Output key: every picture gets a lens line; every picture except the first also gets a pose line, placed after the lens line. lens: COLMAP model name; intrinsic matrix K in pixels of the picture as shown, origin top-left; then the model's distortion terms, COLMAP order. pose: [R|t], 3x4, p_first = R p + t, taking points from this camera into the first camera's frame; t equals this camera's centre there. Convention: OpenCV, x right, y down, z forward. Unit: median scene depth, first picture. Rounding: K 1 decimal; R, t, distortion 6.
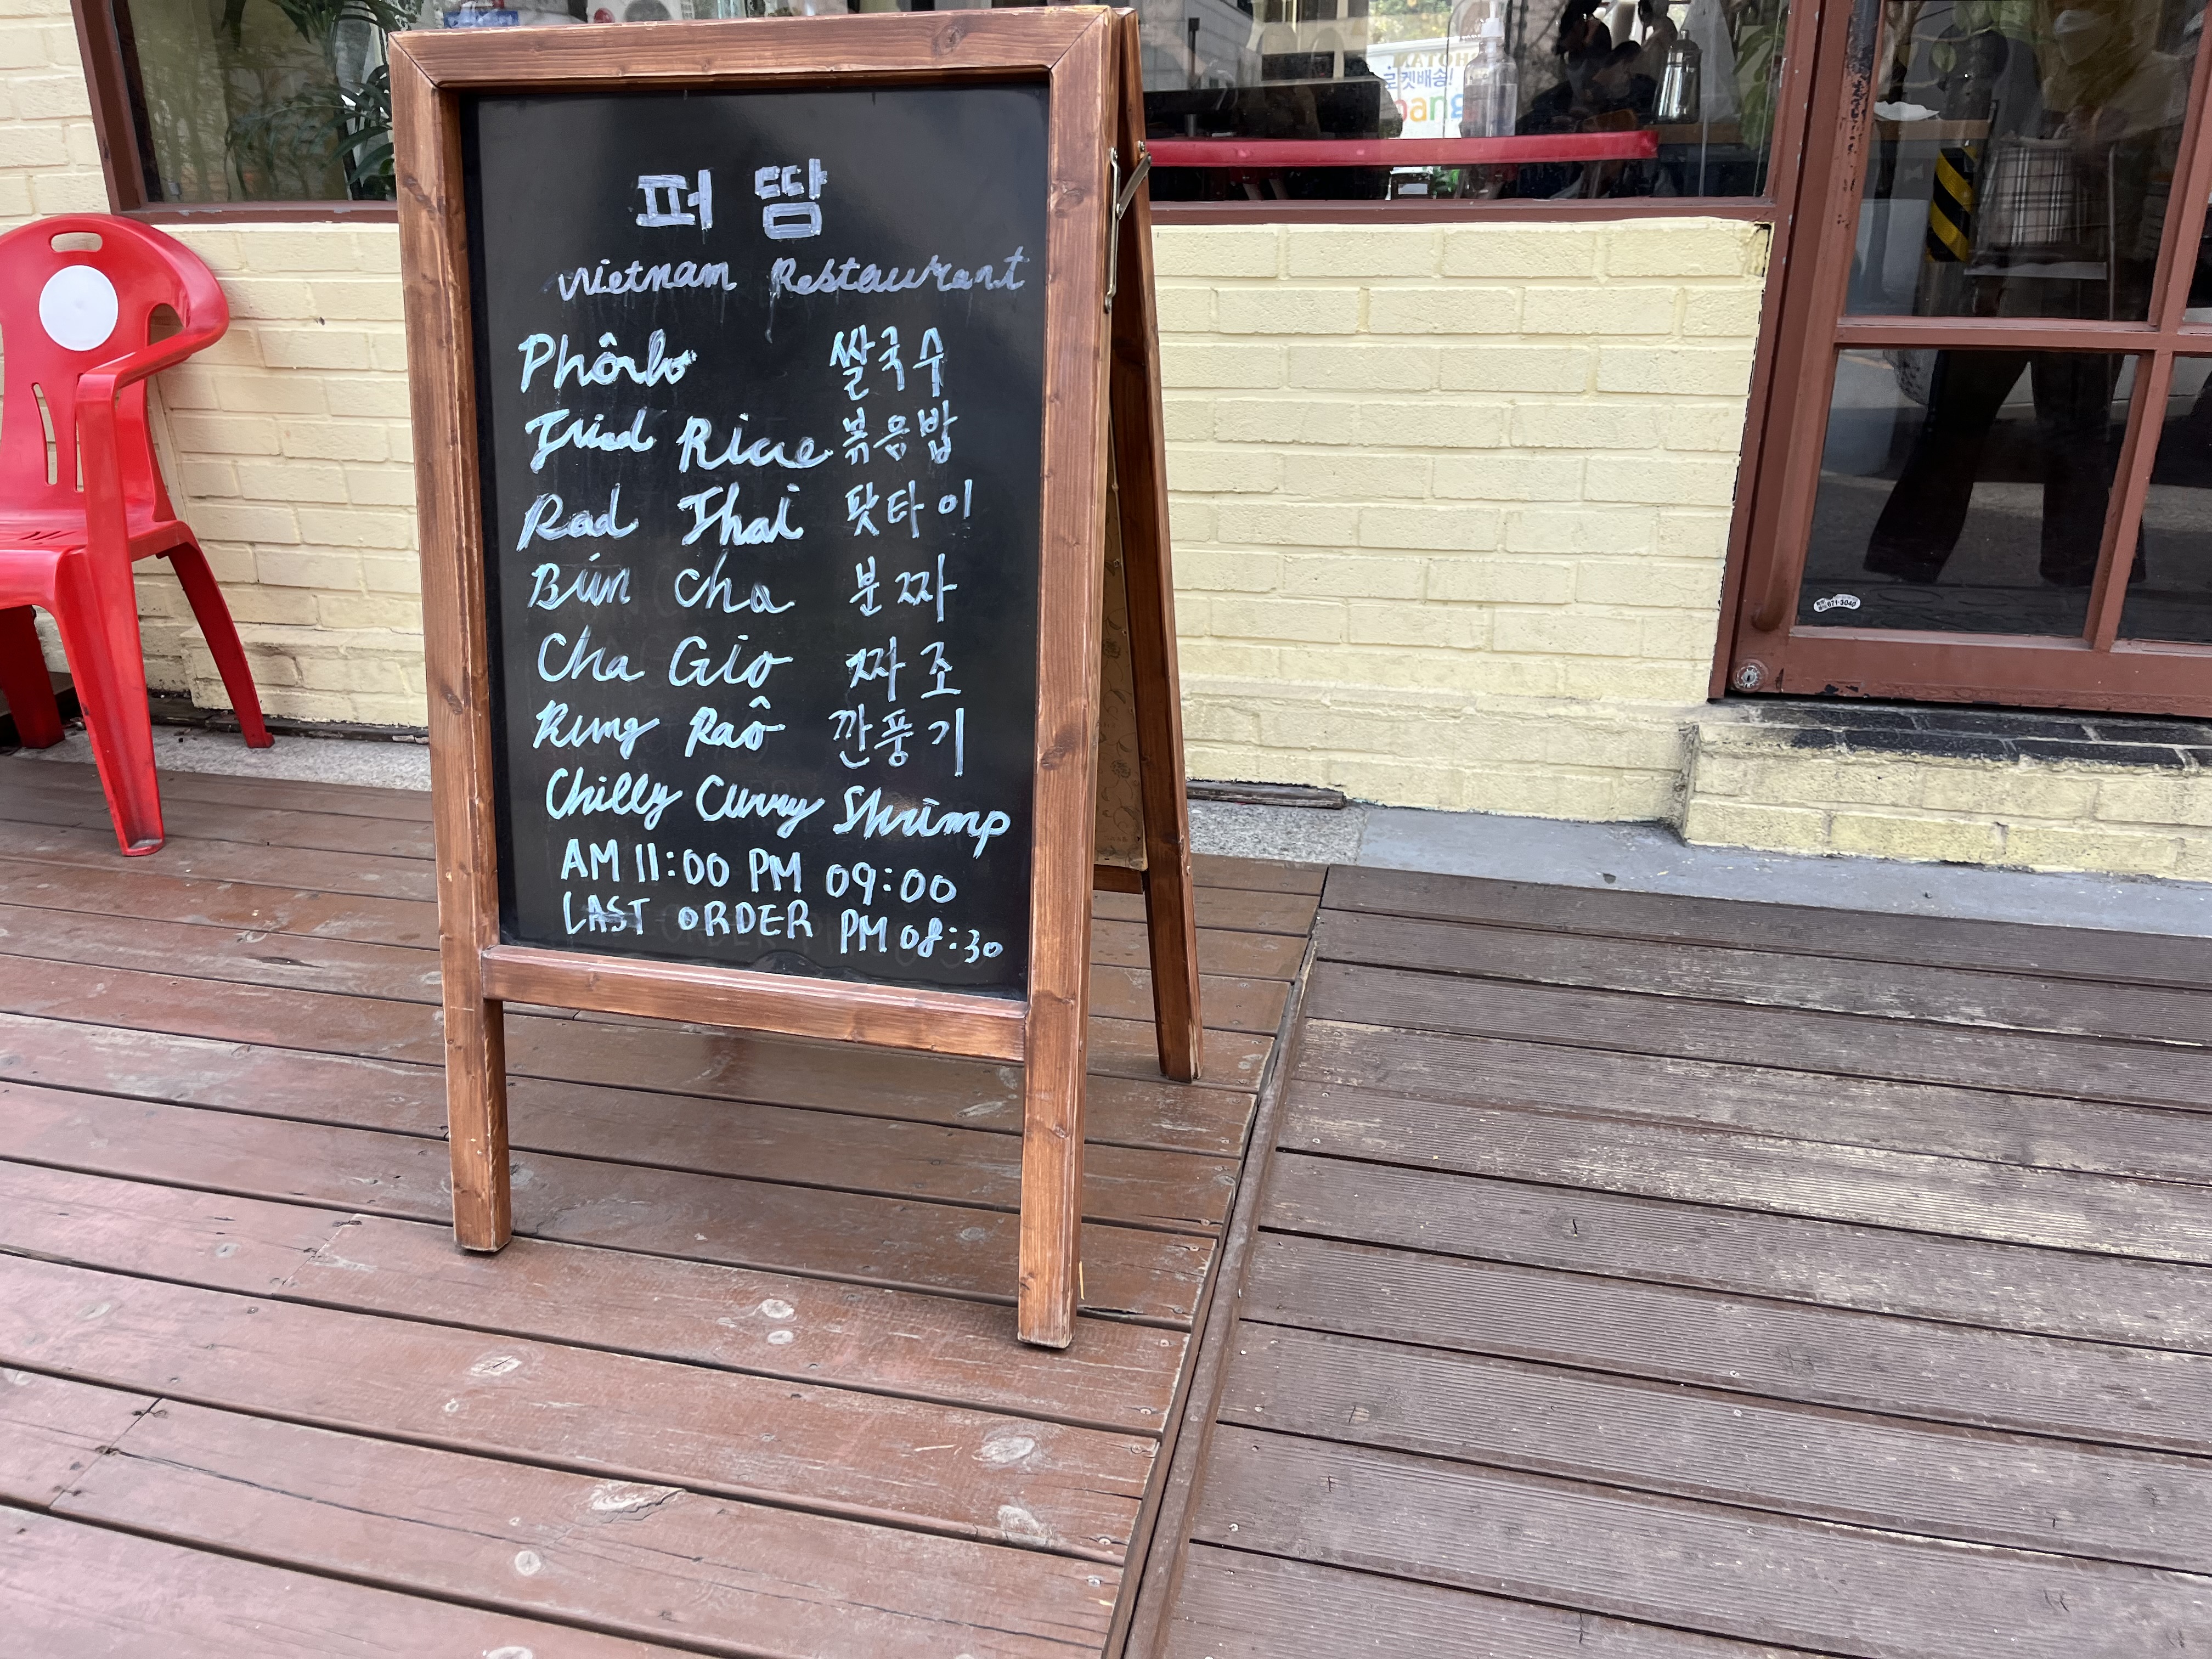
lens RADIAL K [[1657.8, 0, 1106.4], [0, 1657.8, 839.6], [0, 0, 1]] dist [0.050668, -0.077464]
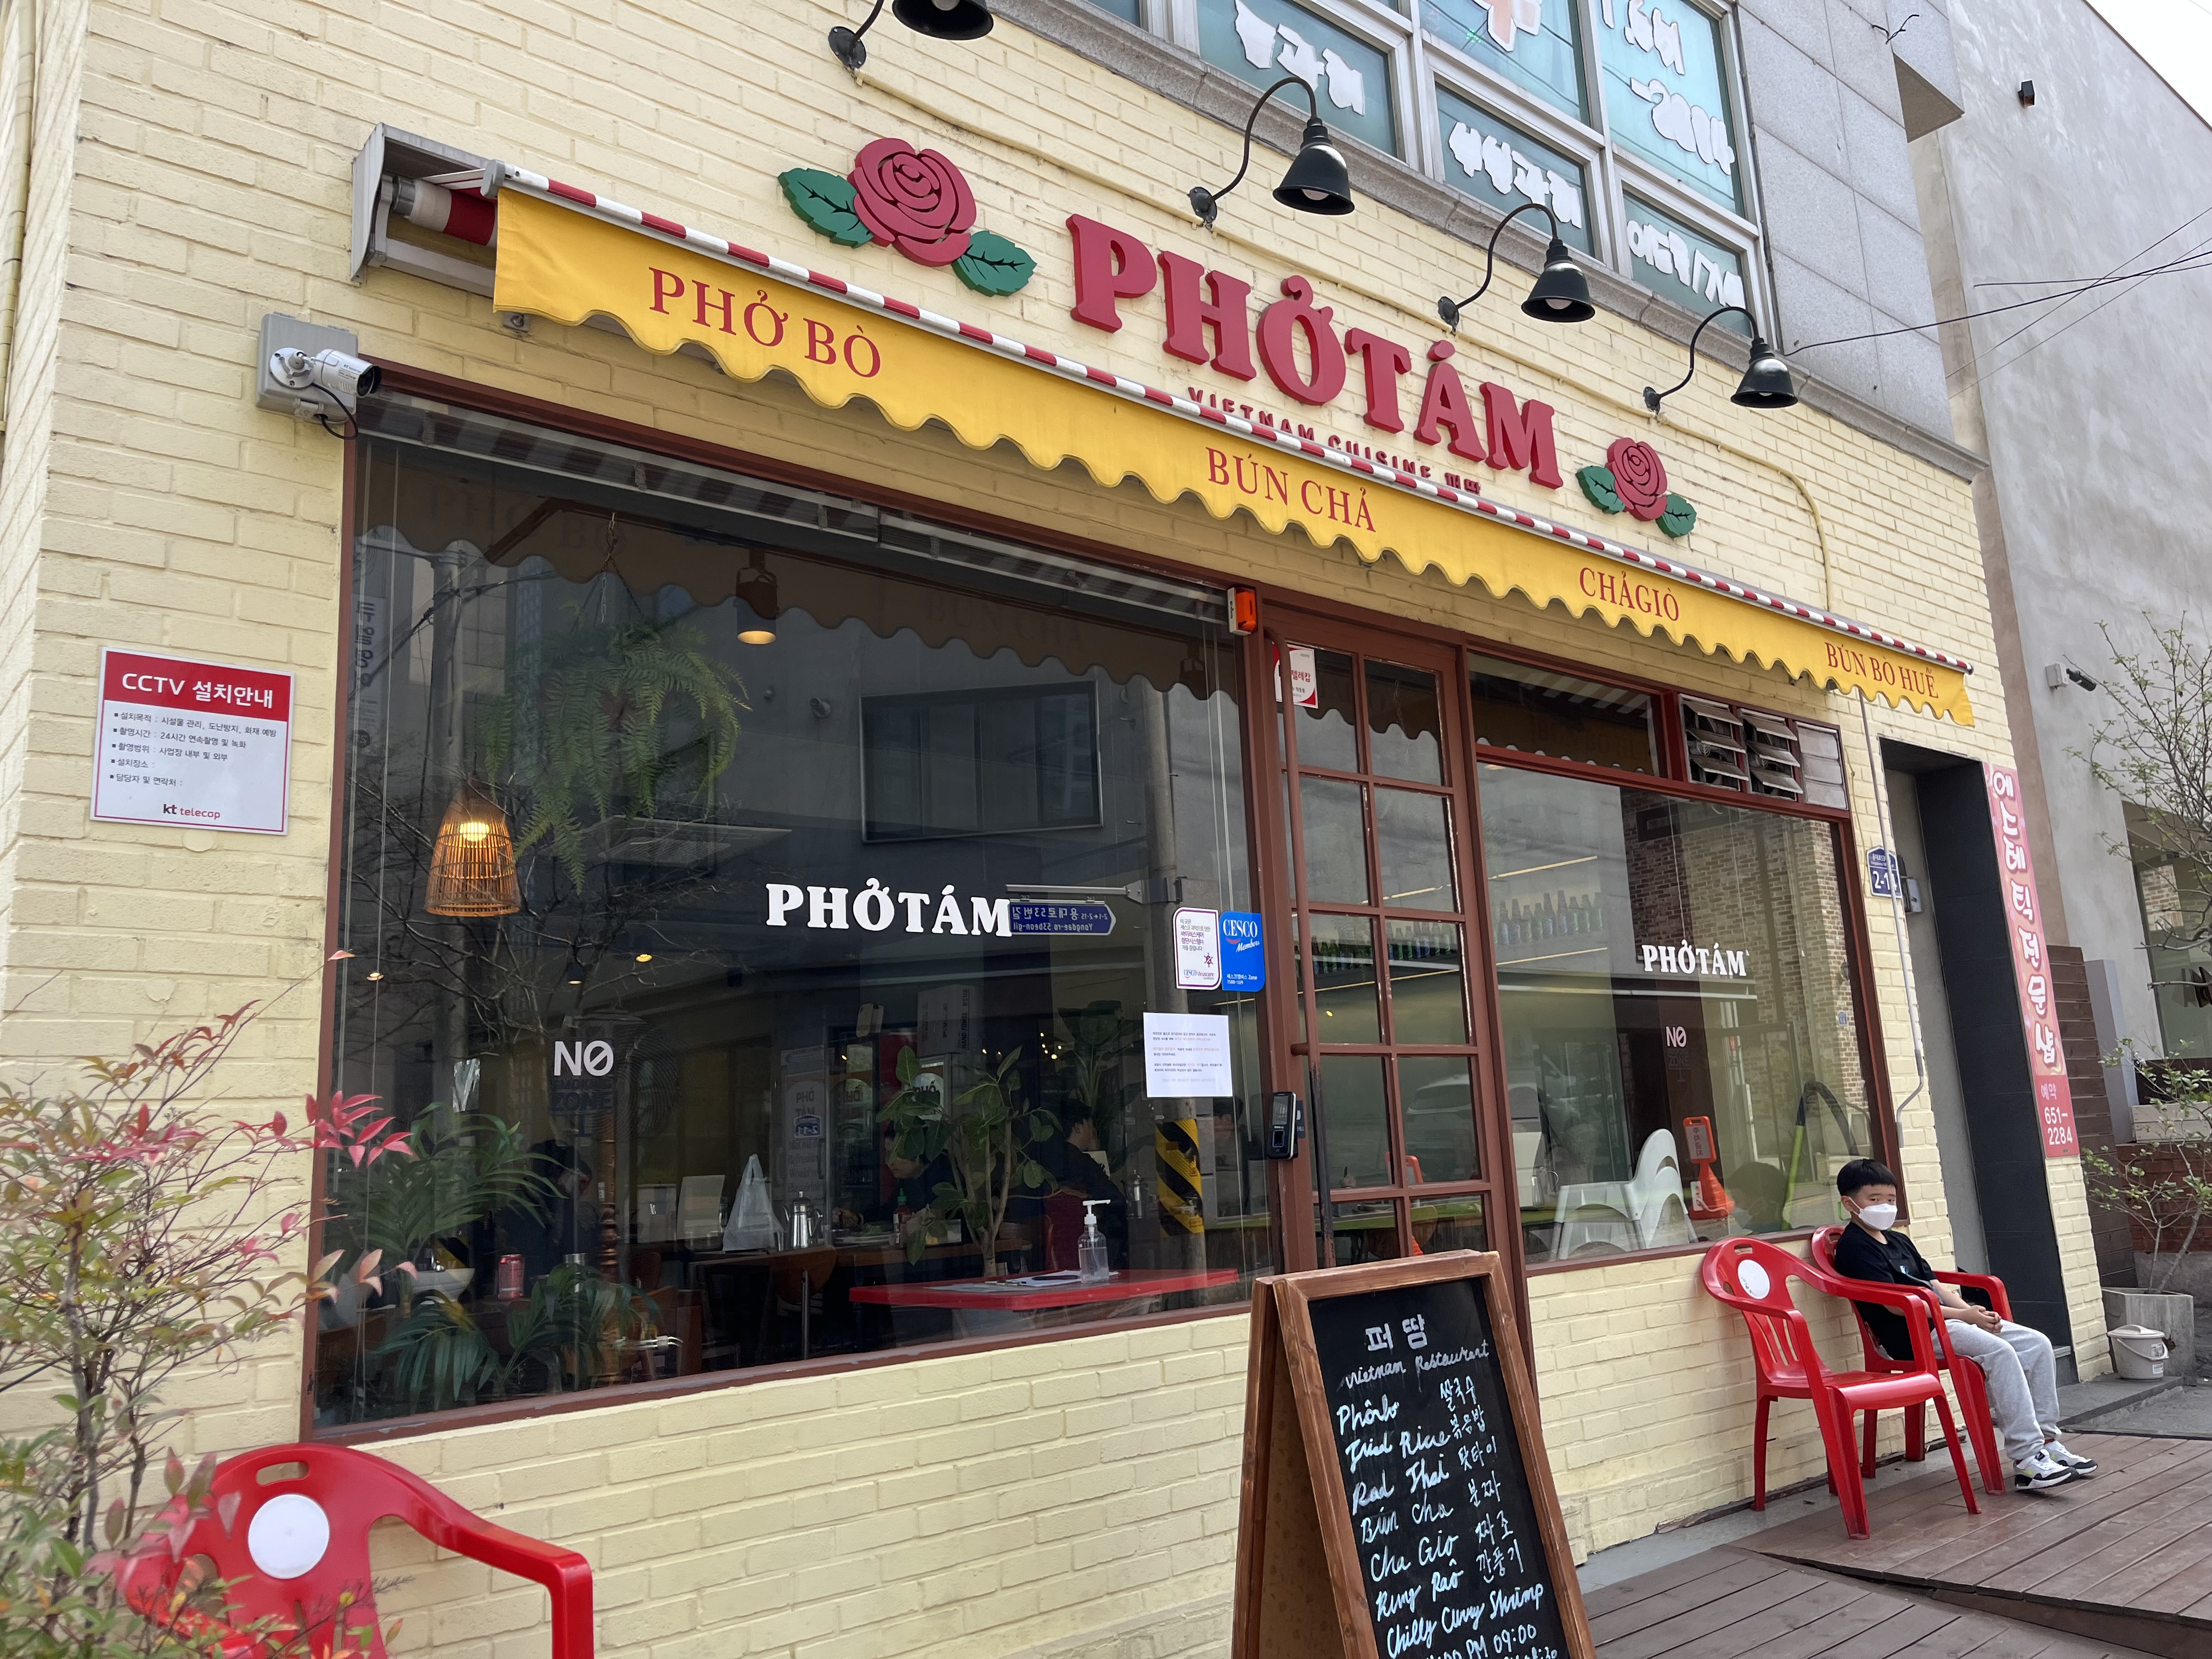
lens RADIAL K [[1657.8, 0, 1102.2], [0, 1657.8, 830.8], [0, 0, 1]] dist [0.050668, -0.077464]
pose [[0.606698, 0.130934, 0.784075, -2.325105], [0.353364, 0.839113, -0.413549, -0.145117], [-0.712076, 0.527963, 0.462821, -0.172879]]
